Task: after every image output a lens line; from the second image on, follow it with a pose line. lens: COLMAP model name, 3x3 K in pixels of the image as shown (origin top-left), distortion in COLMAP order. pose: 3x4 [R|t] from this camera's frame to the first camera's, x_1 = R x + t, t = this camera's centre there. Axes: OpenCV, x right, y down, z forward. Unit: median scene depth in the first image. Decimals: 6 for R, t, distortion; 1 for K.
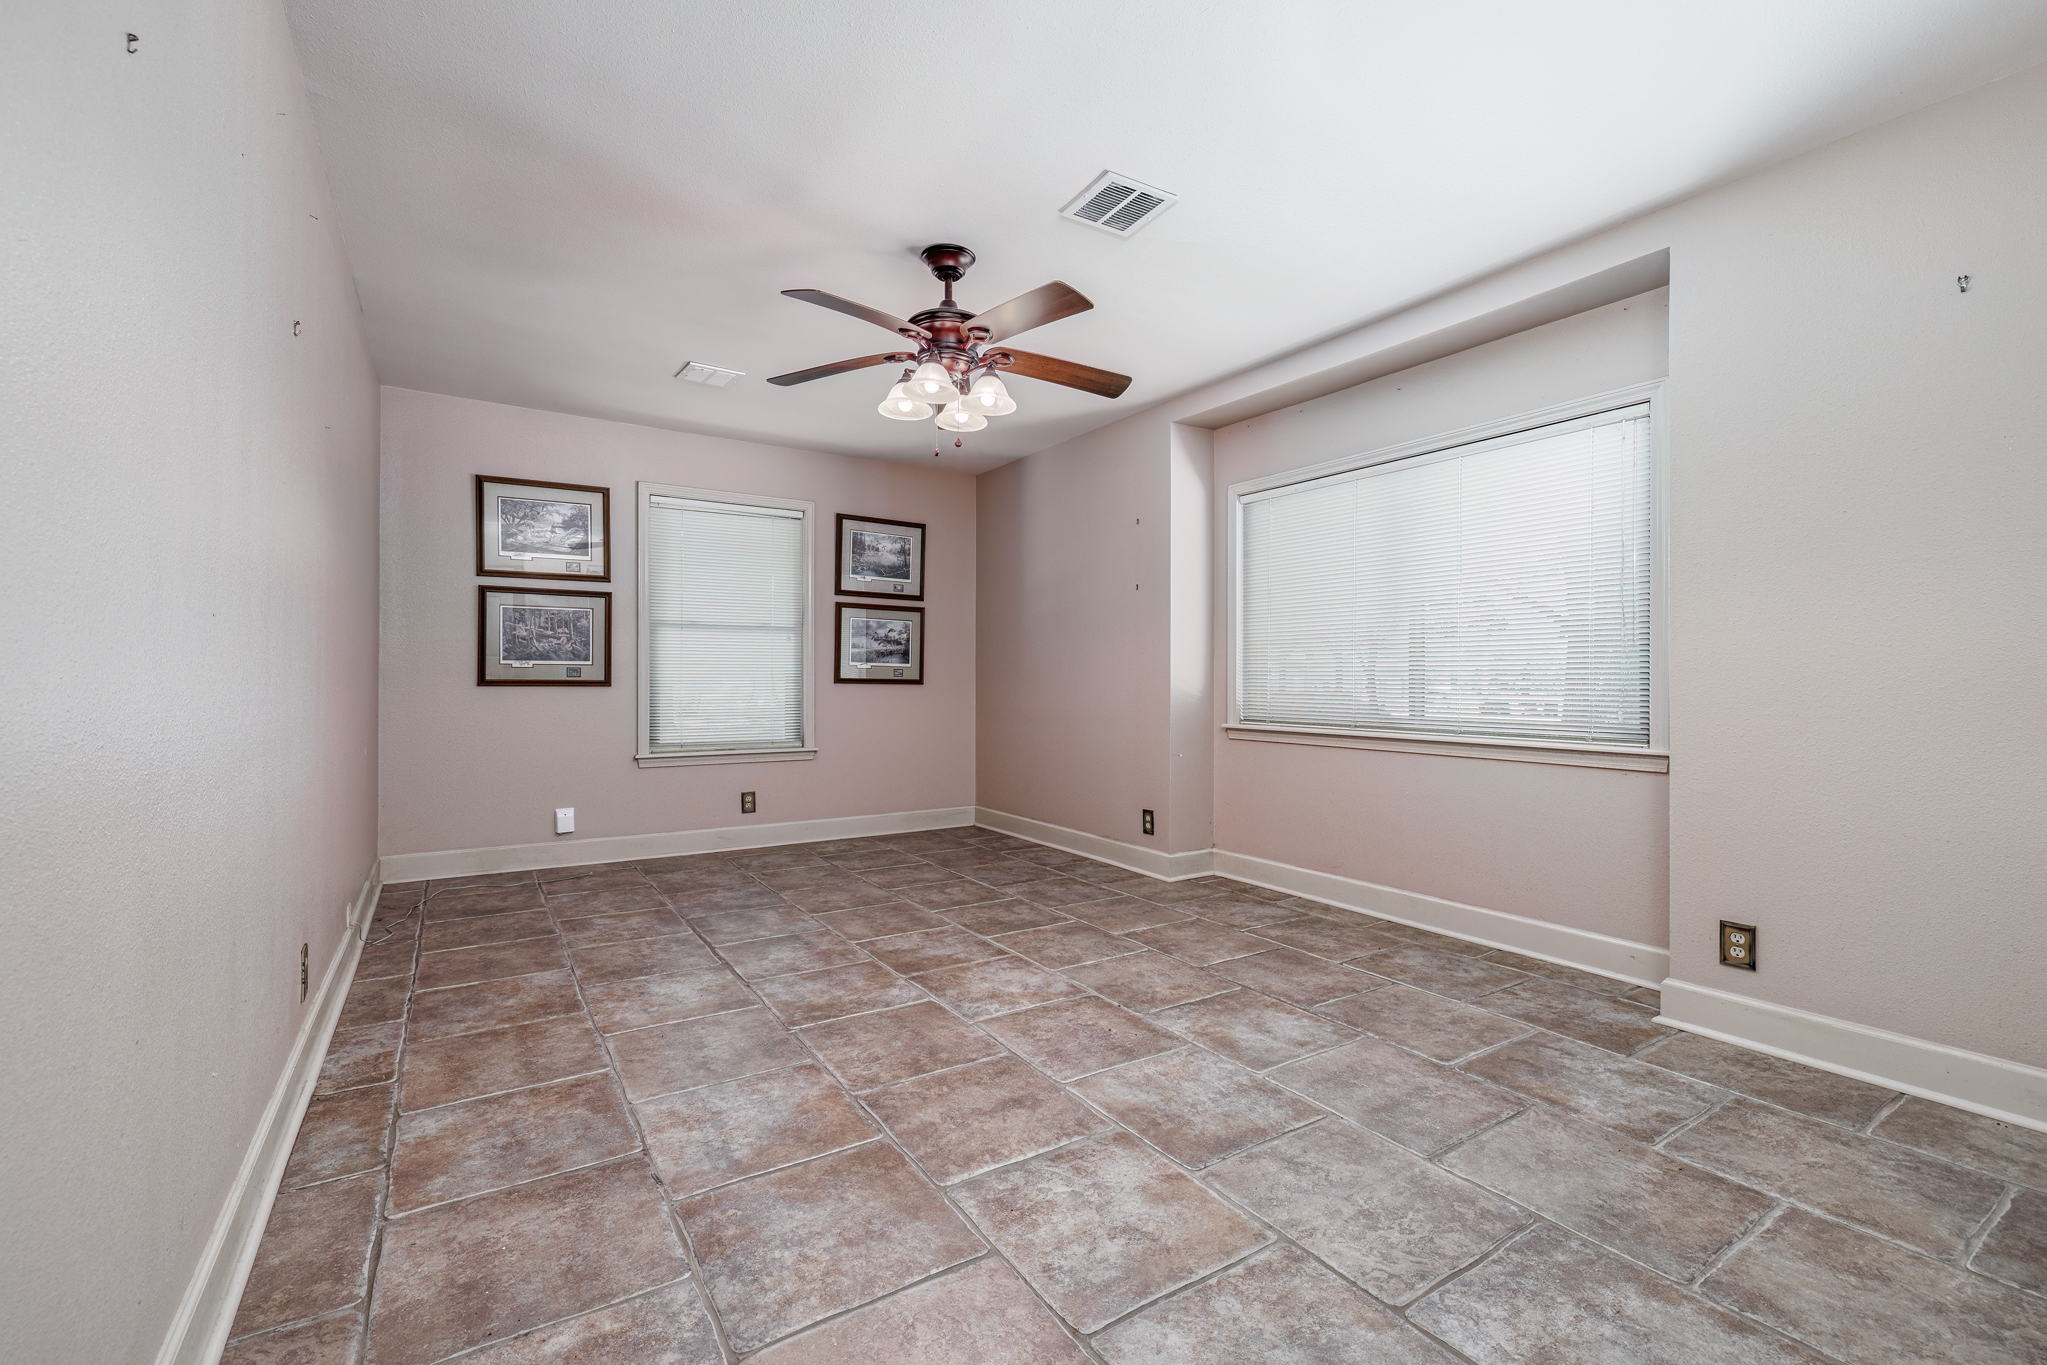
lens RADIAL K [[866.9, 0, 1026.7], [0, 866.9, 686.9], [0, 0, 1]] dist [-0.002425, 0.000252]
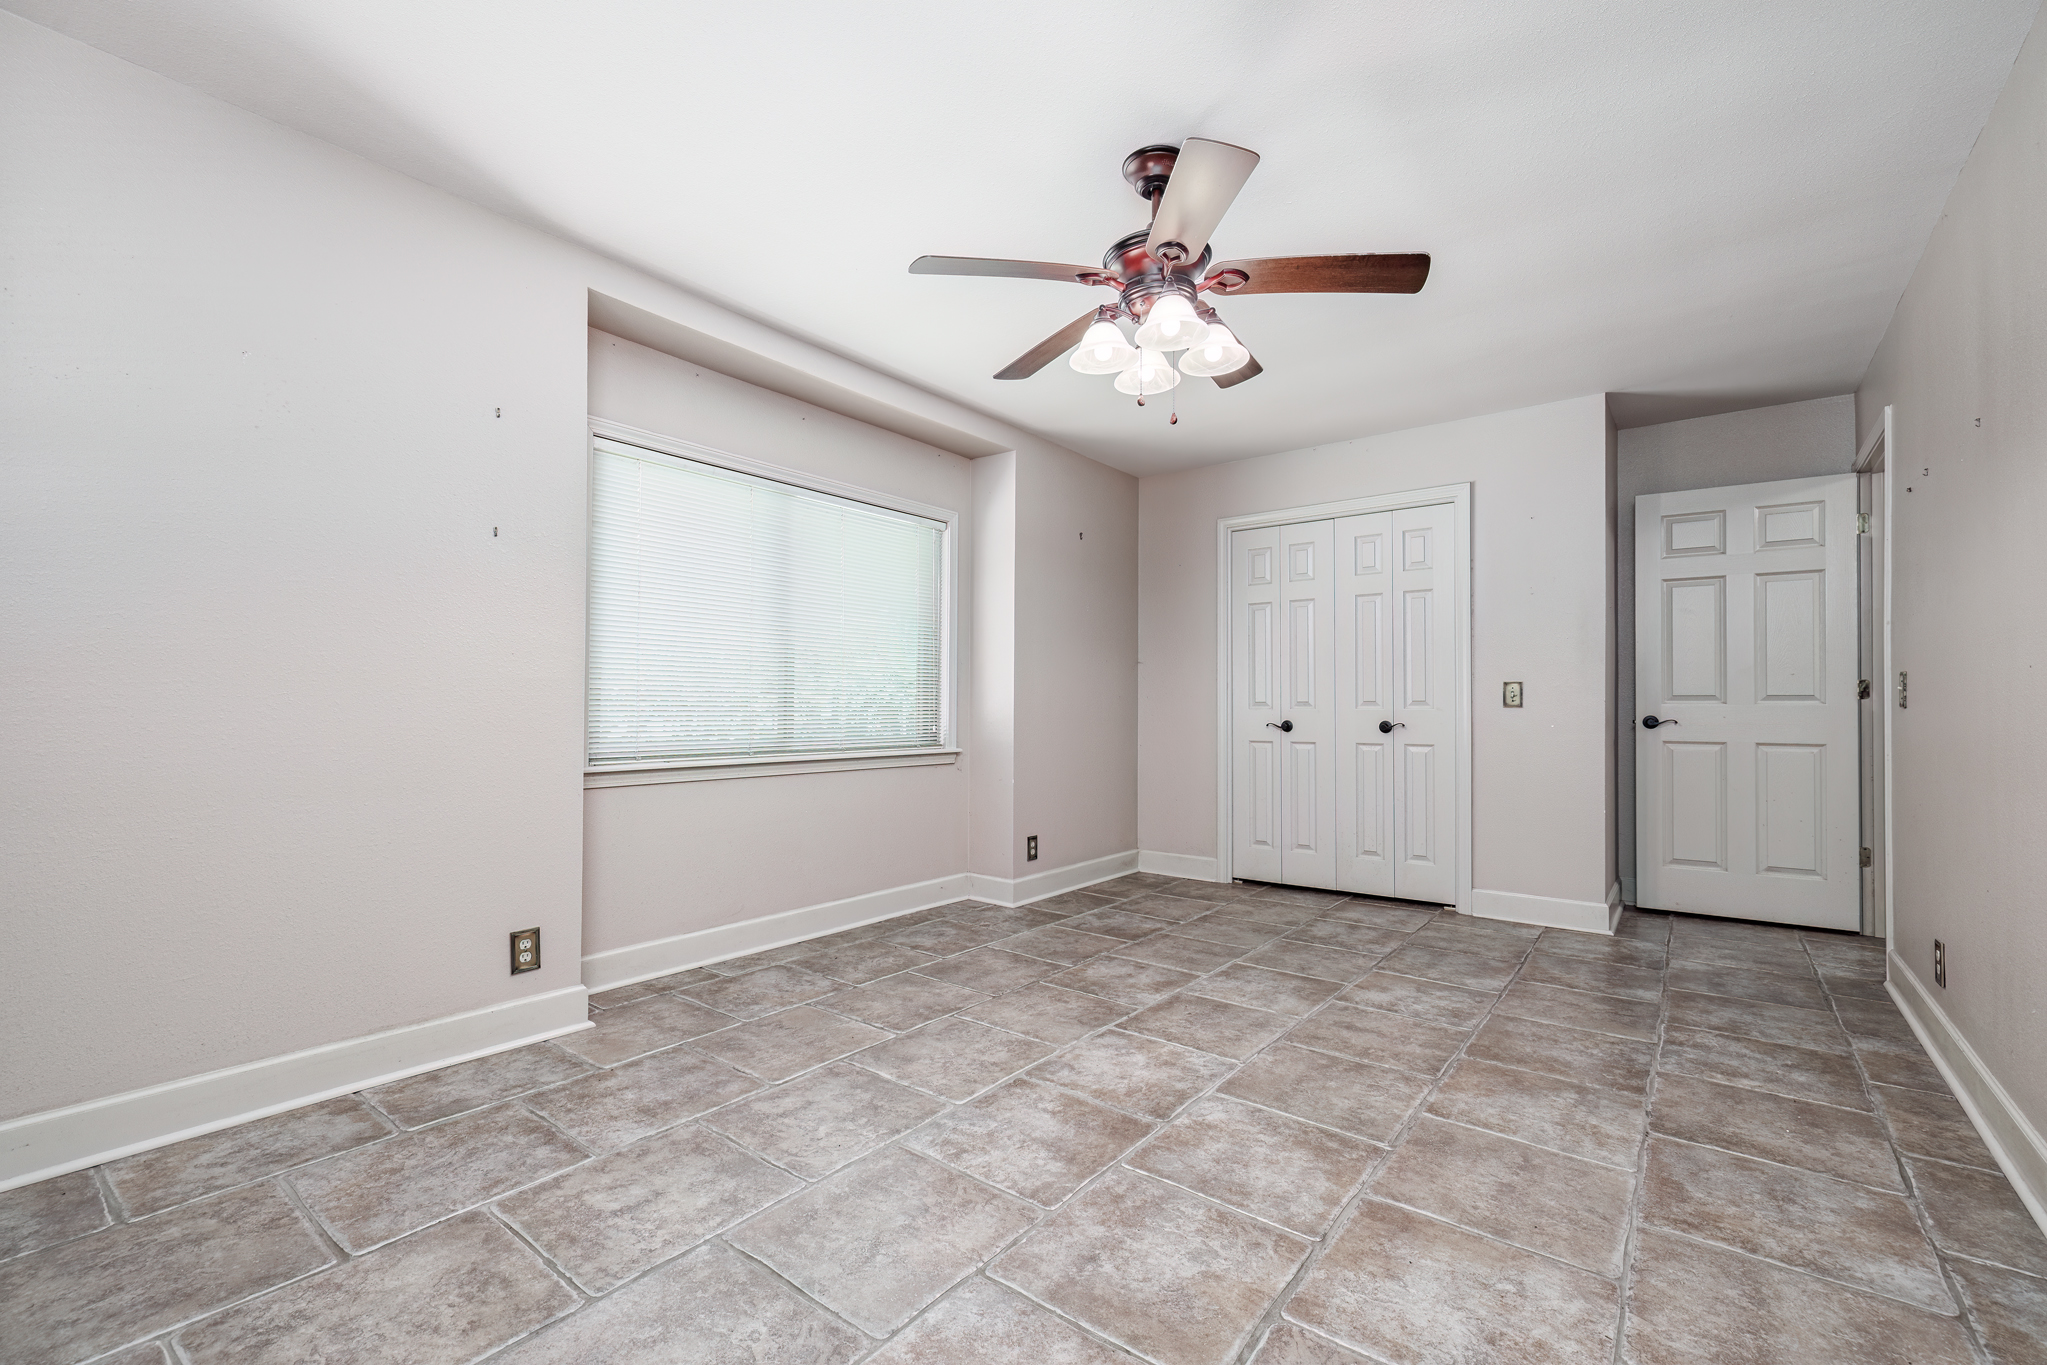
lens RADIAL K [[866.9, 0, 1023.3], [0, 866.9, 697.6], [0, 0, 1]] dist [-0.002425, 0.000252]
pose [[-0.316439, 0.004742, 0.948601, -0.935133], [0.000080, 0.999988, -0.004972, -0.018724], [-0.948613, -0.001497, -0.316435, 1.584953]]
